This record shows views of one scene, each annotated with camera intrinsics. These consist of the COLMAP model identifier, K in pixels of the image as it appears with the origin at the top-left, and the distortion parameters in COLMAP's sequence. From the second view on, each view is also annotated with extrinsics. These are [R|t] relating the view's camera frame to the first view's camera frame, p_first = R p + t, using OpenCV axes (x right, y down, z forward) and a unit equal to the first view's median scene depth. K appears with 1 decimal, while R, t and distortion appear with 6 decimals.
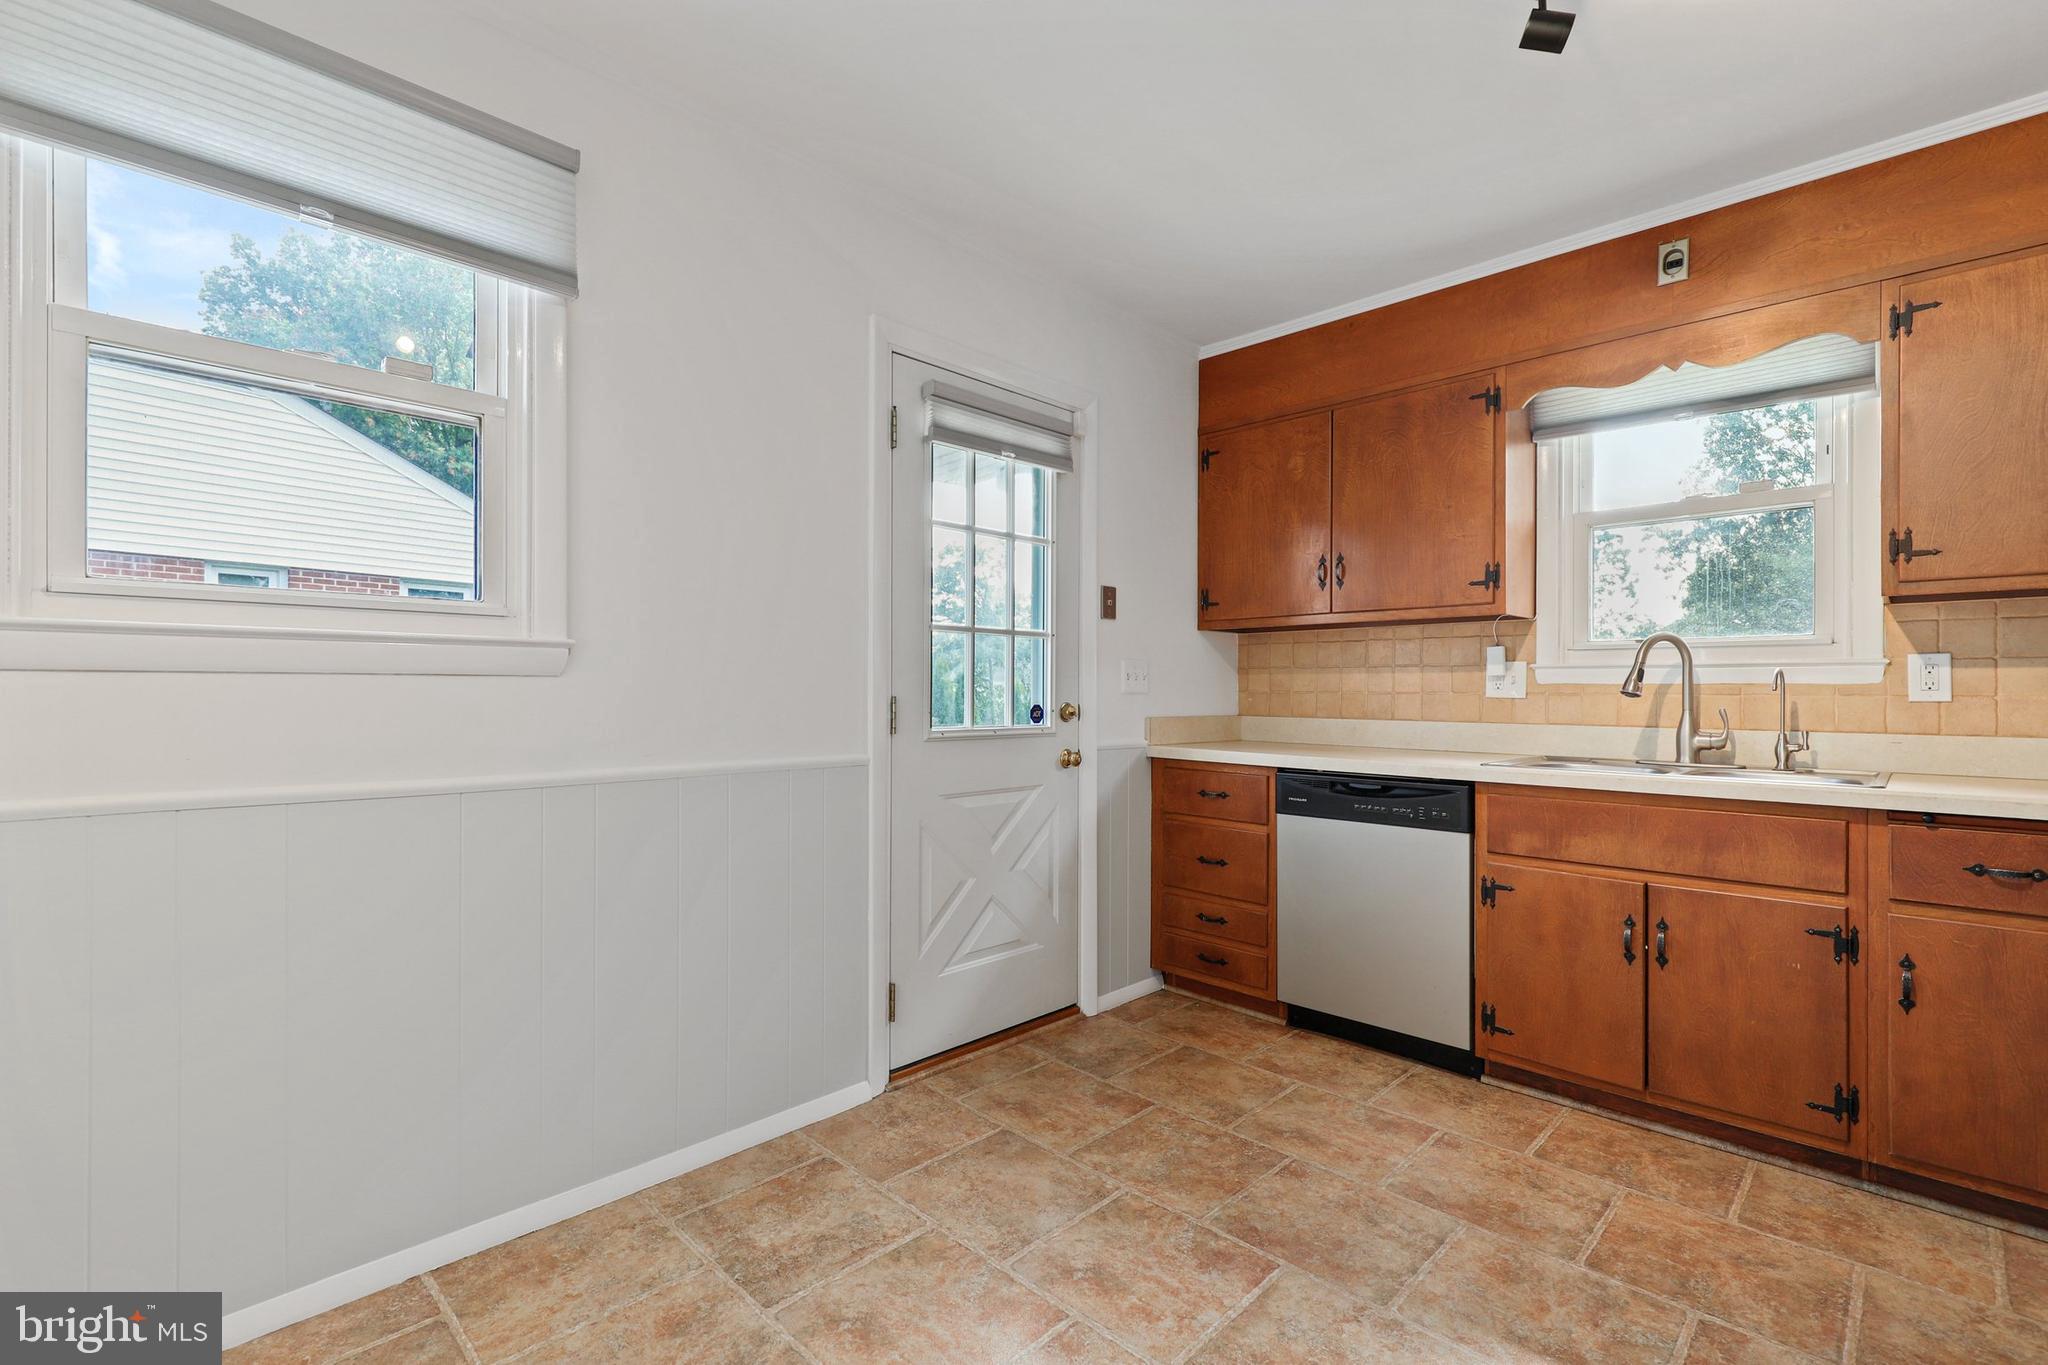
lens RADIAL K [[923.9, 0, 1029.9], [0, 923.9, 692.7], [0, 0, 1]] dist [0.017383, -0.005016]
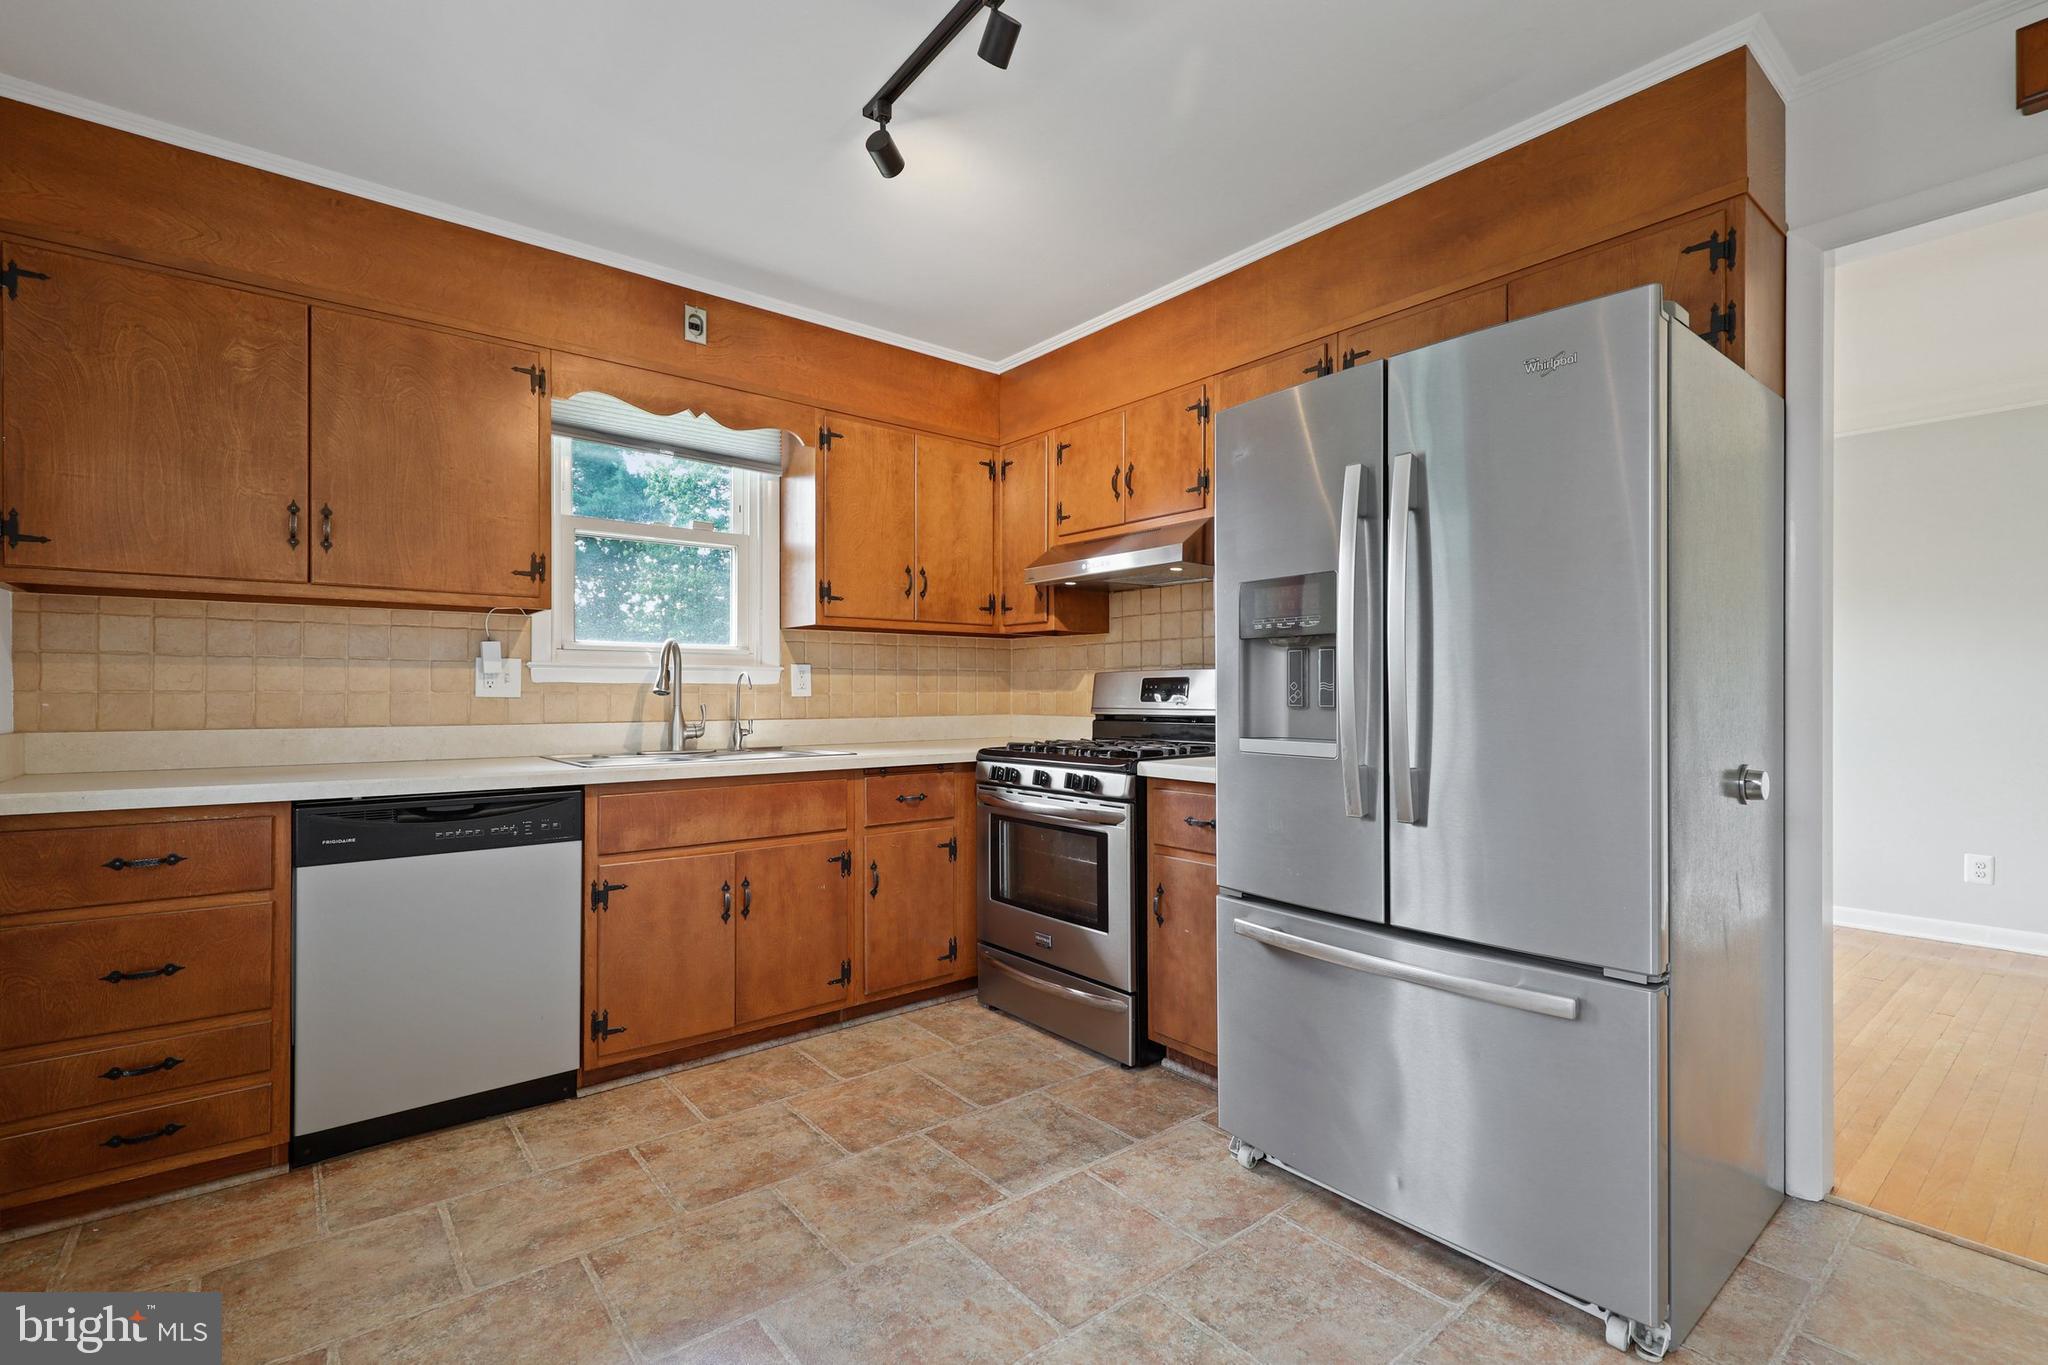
lens RADIAL K [[932.7, 0, 1030.9], [0, 932.7, 693.6], [0, 0, 1]] dist [0.019409, -0.005582]
pose [[0.113924, -0.008186, 0.993456, -0.437476], [0.000818, 0.999966, 0.008145, -0.006083], [-0.993489, -0.000116, 0.113927, 0.442362]]
